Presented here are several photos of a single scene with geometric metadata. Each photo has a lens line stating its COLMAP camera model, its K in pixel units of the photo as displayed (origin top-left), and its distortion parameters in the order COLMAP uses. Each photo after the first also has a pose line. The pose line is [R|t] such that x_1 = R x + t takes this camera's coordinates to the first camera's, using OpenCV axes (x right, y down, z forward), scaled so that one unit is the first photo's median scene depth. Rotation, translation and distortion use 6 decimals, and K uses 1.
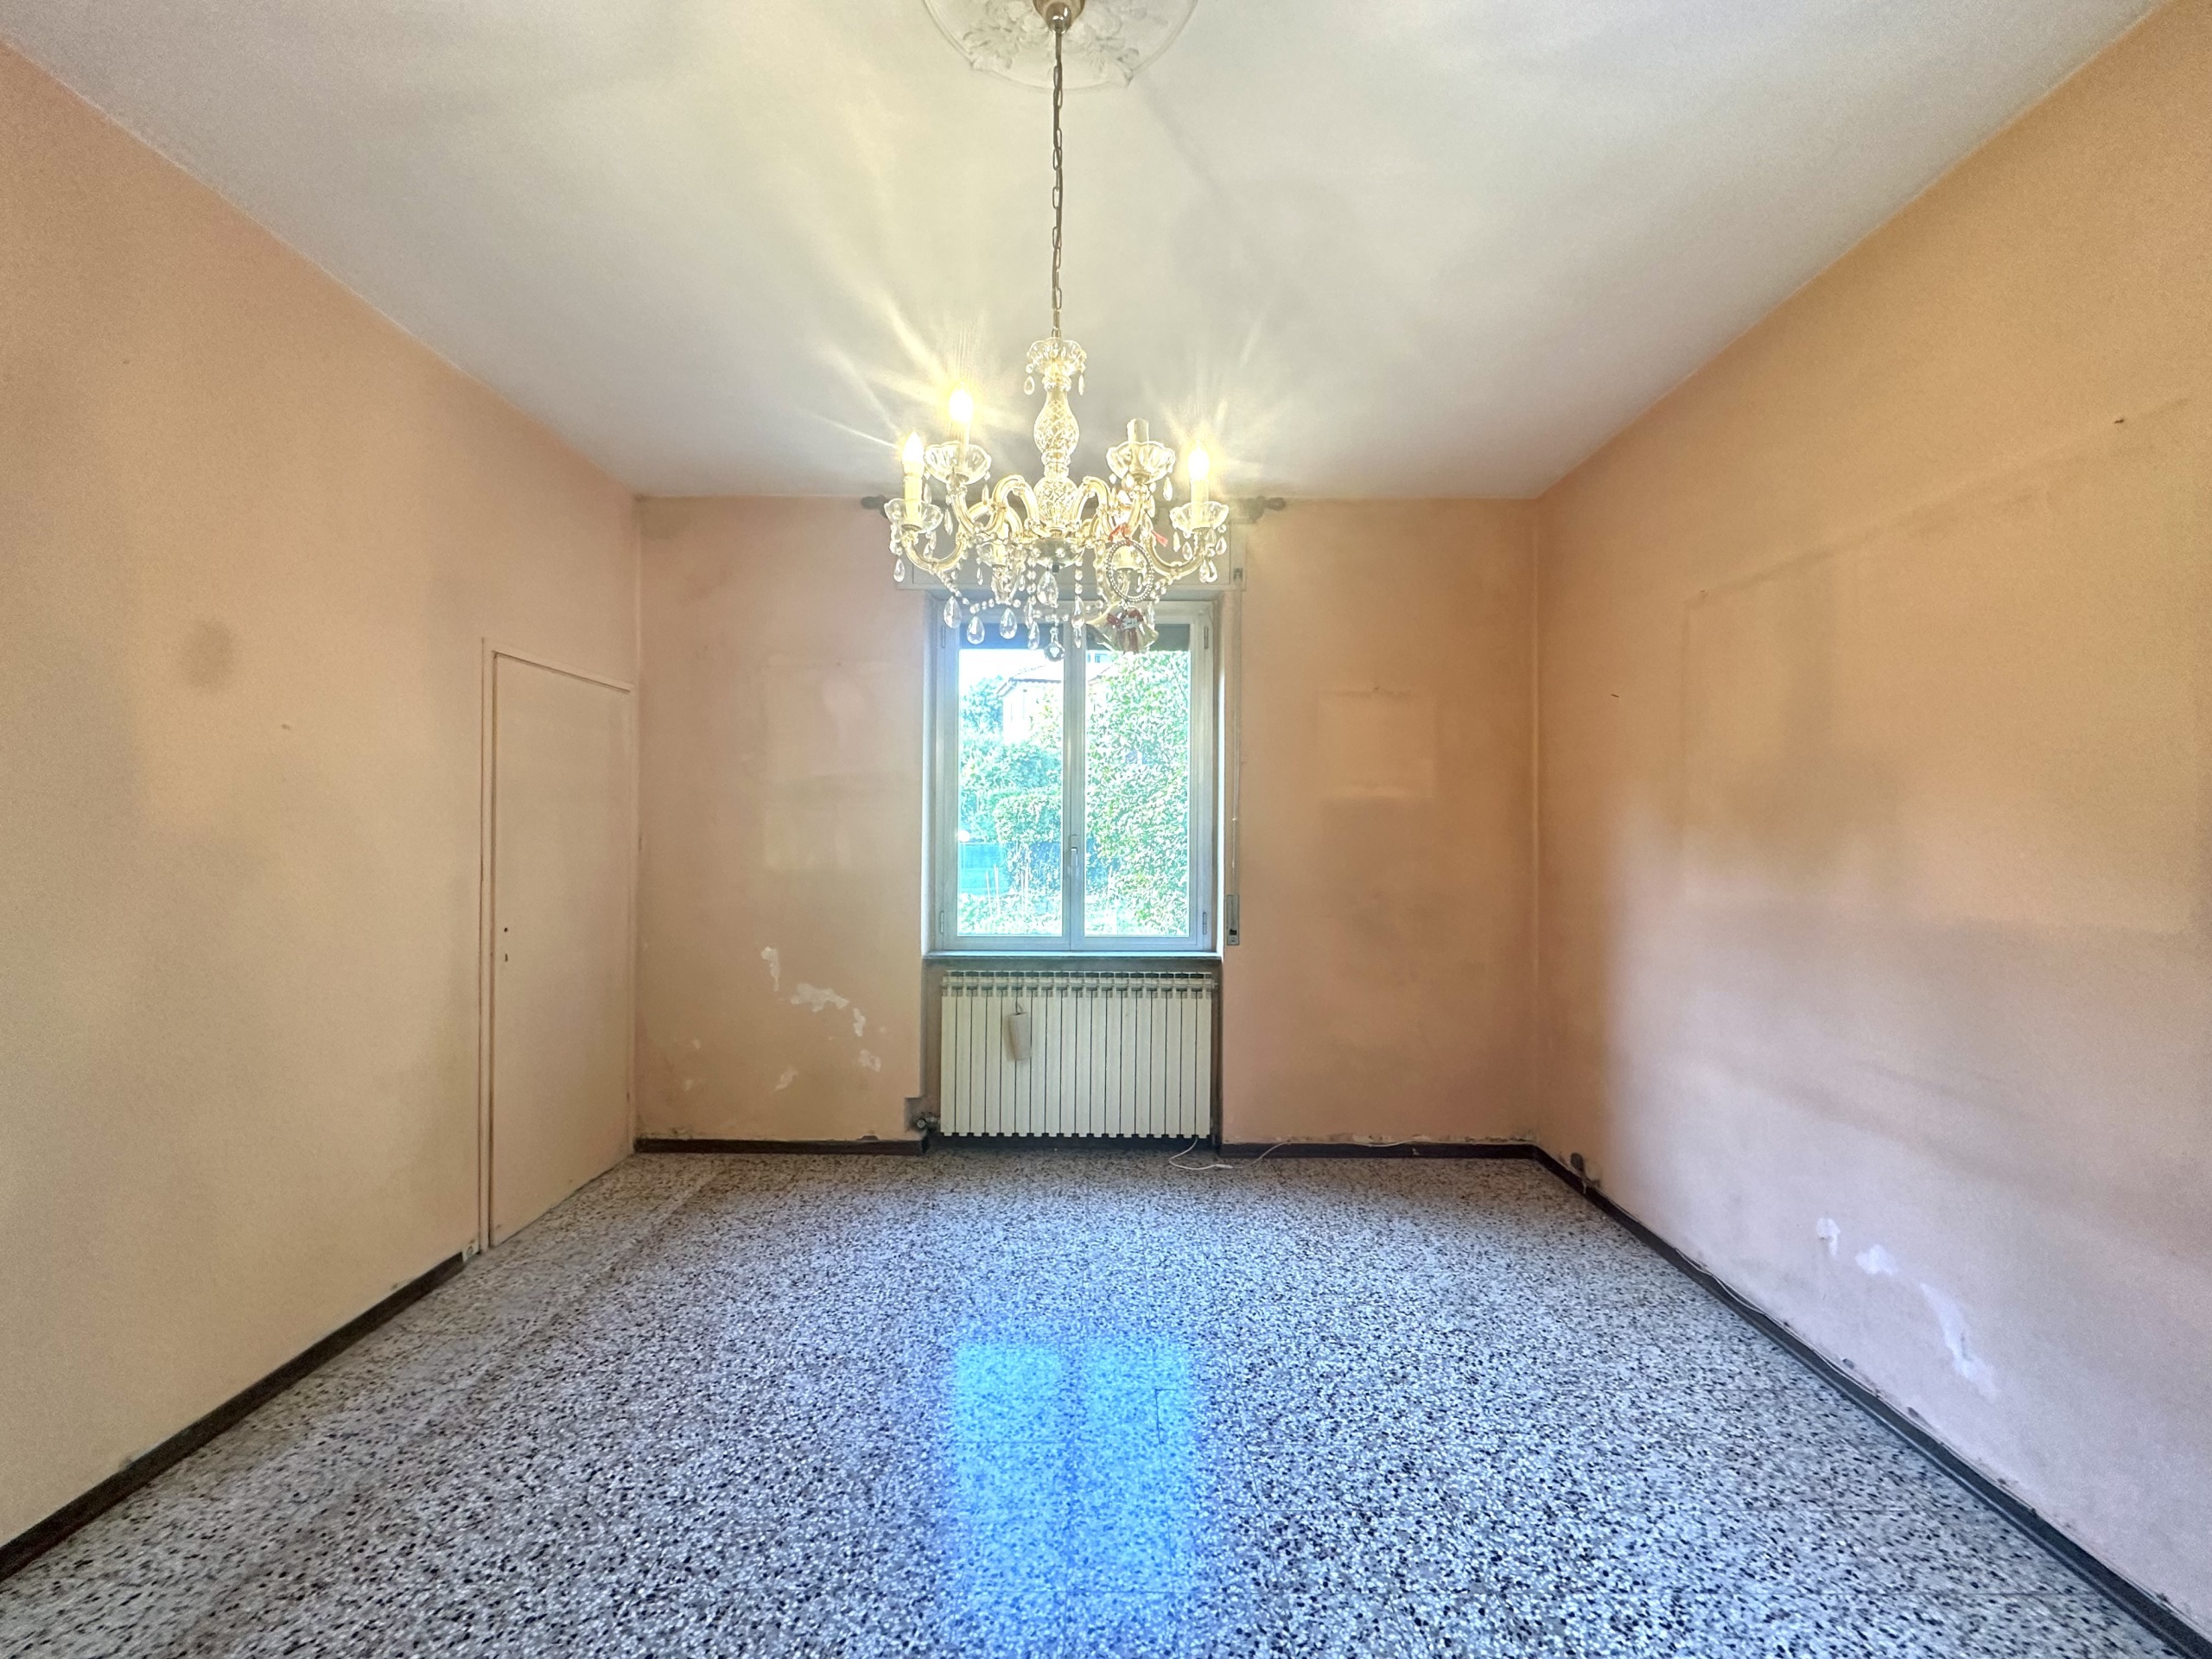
lens RADIAL K [[879.8, 0, 1107.9], [0, 879.8, 826.6], [0, 0, 1]] dist [-0.004616, 0.001472]
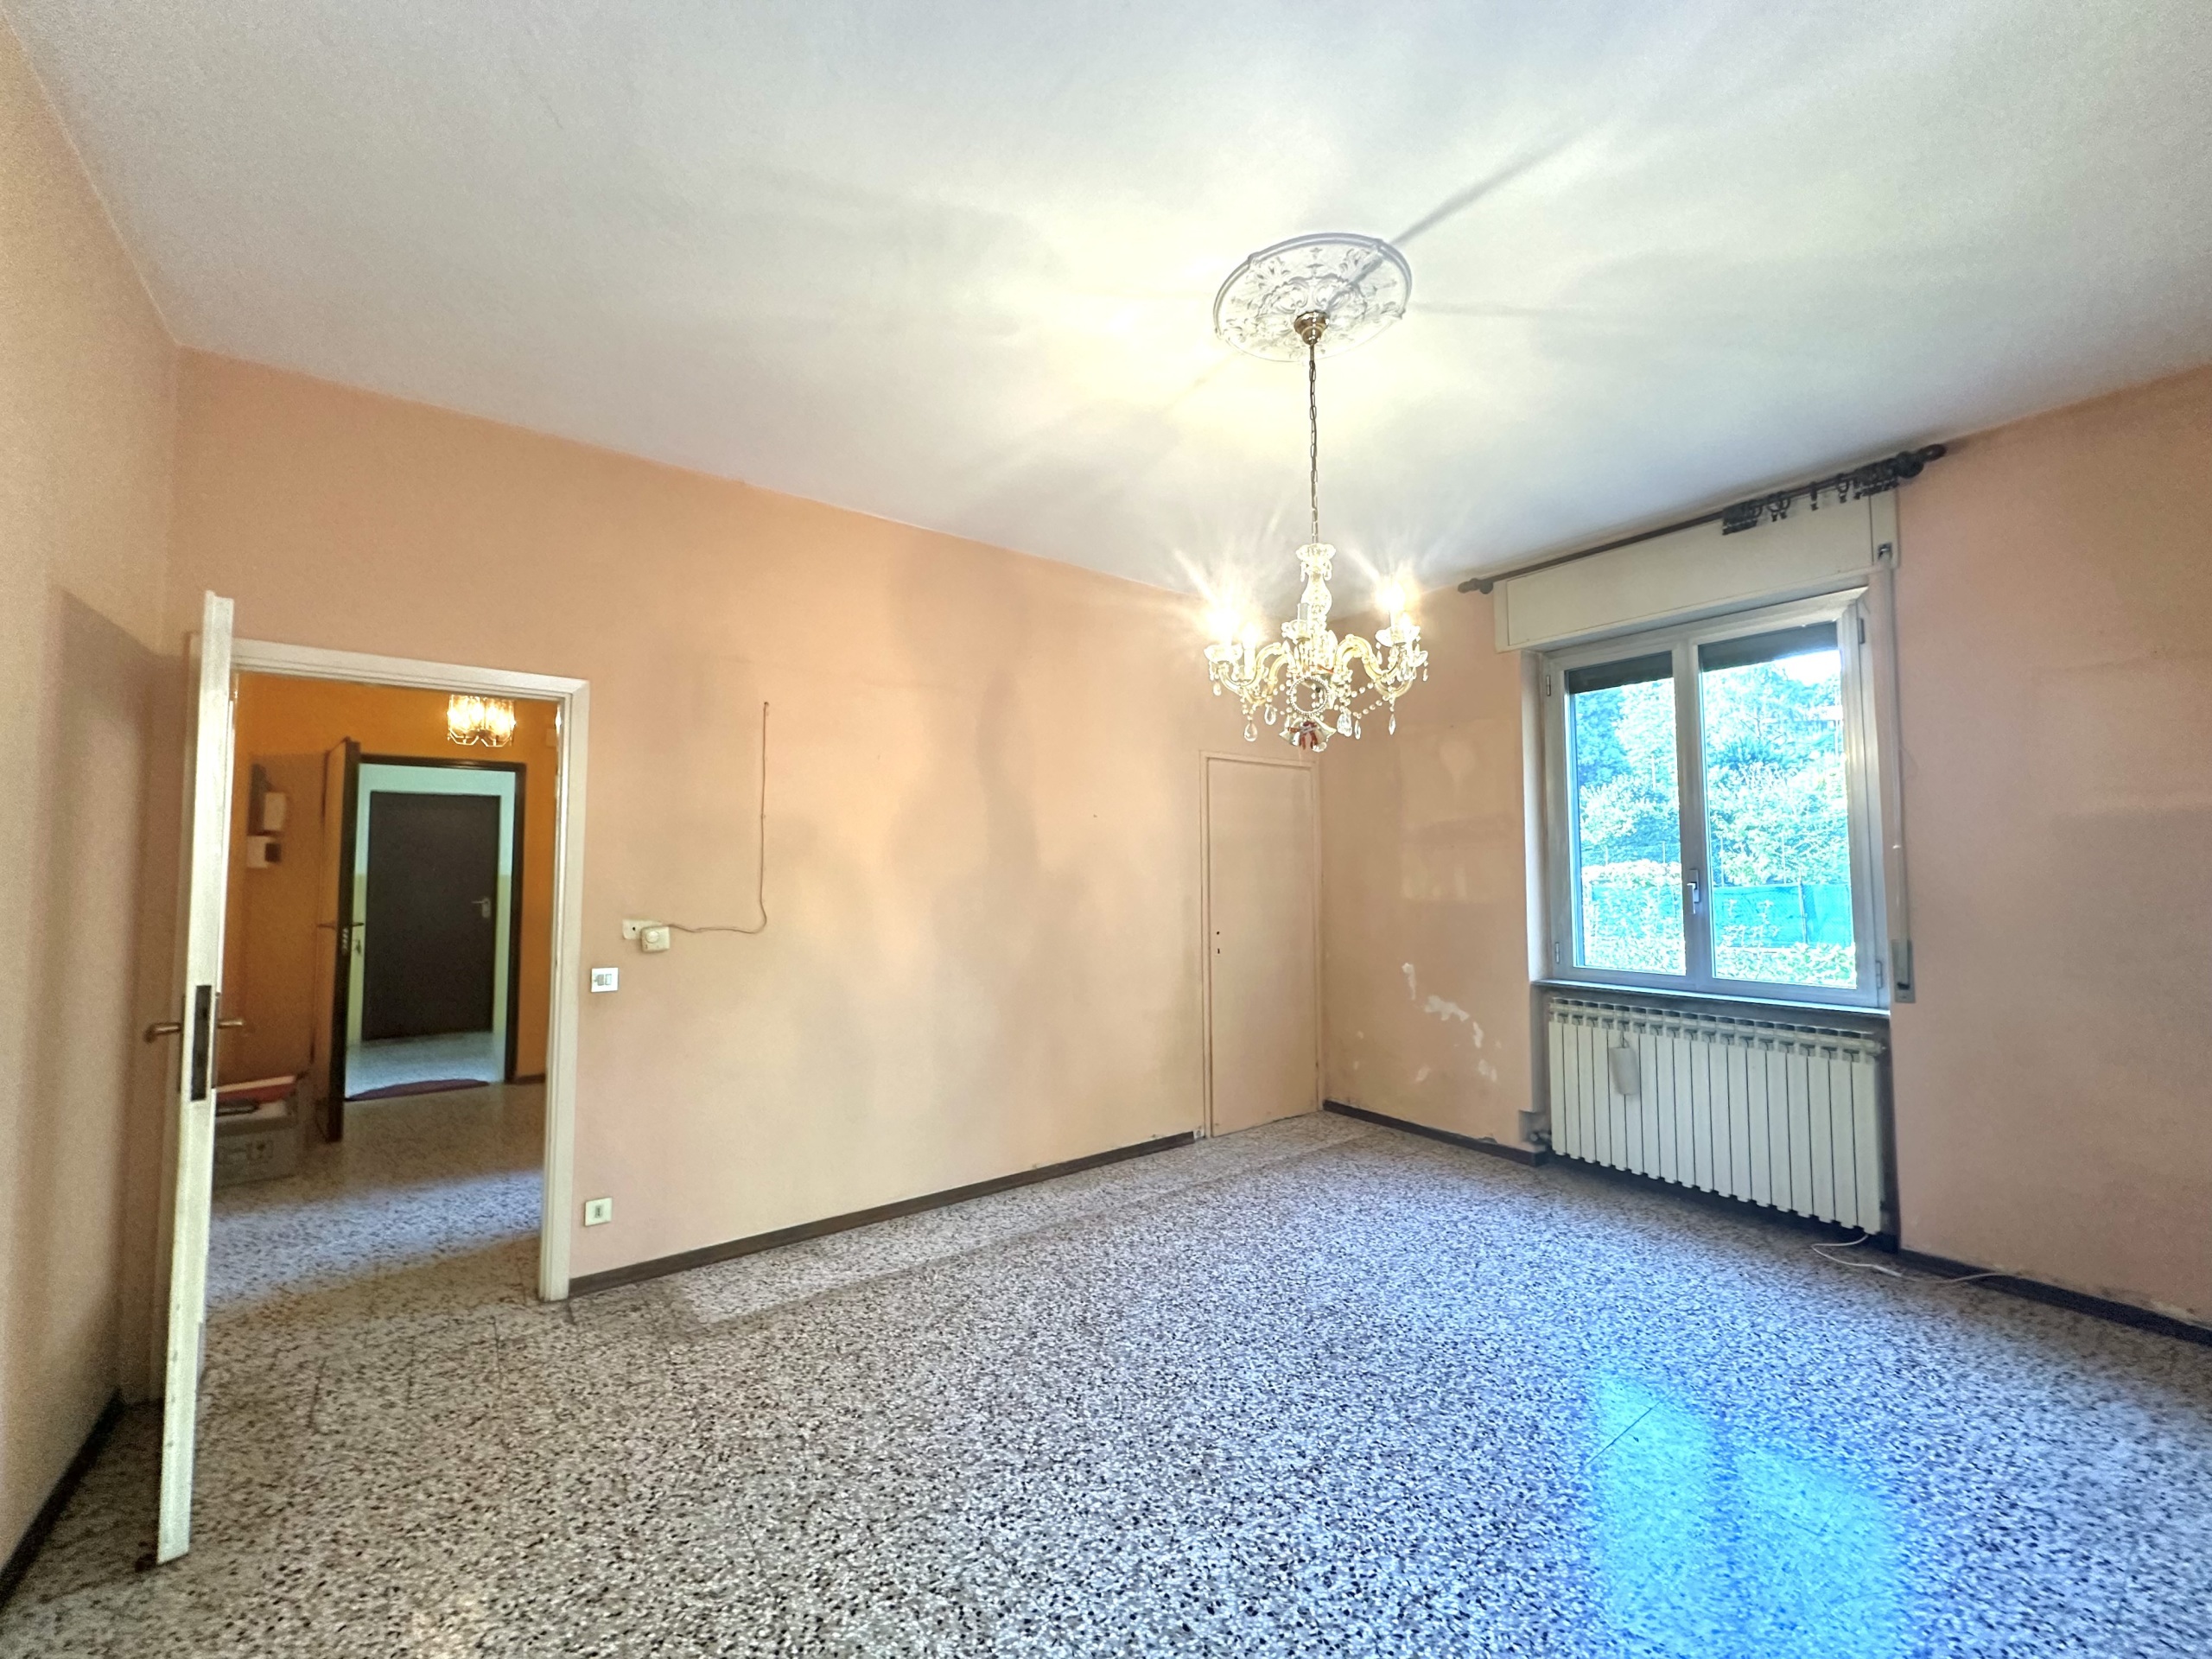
lens RADIAL K [[879.8, 0, 1107.9], [0, 879.8, 826.6], [0, 0, 1]] dist [-0.004616, 0.001472]
pose [[0.597780, -0.051319, -0.800016, 0.451342], [0.013351, 0.998448, -0.054072, 0.009511], [0.801549, 0.021642, 0.597537, -0.094386]]
